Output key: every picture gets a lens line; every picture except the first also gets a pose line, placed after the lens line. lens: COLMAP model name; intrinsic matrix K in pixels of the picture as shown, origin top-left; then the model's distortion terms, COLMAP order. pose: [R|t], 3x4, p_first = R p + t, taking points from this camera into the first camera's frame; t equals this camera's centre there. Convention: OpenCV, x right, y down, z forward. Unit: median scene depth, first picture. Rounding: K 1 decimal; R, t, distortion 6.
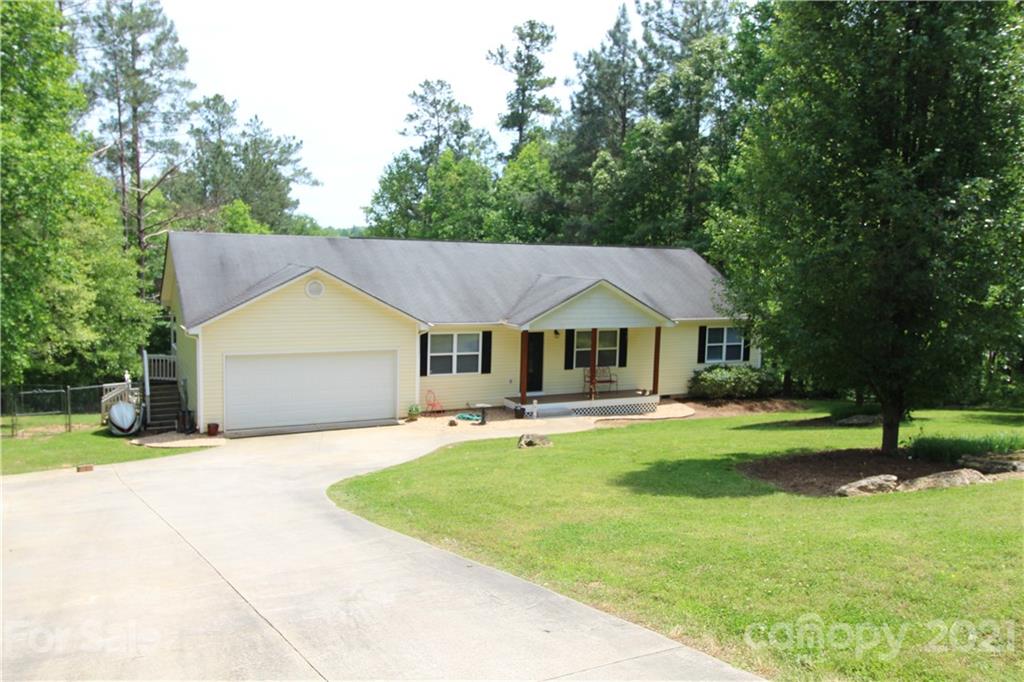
lens RADIAL K [[802.6, 0, 509.4], [0, 802.6, 343.2], [0, 0, 1]] dist [0.004638, 0.015590]
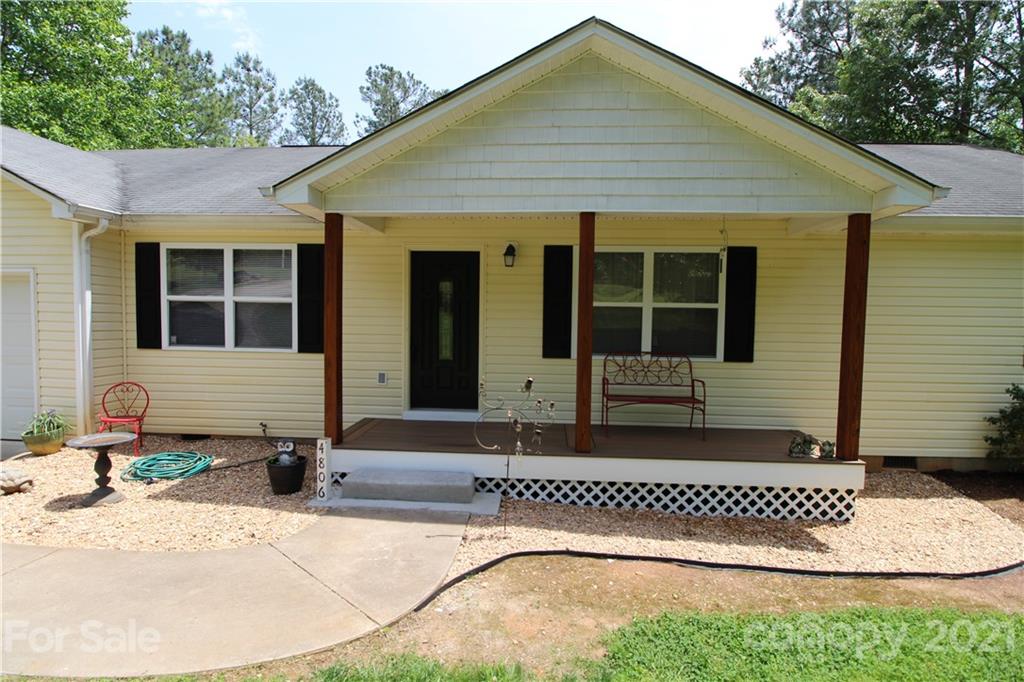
lens RADIAL K [[470.6, 0, 516.5], [0, 470.6, 335.4], [0, 0, 1]] dist [-0.007751, -0.009918]
pose [[0.865004, 0.010413, -0.501657, 0.165111], [-0.046954, 0.997077, -0.060265, 0.036429], [0.499563, 0.075684, 0.862965, 0.807813]]
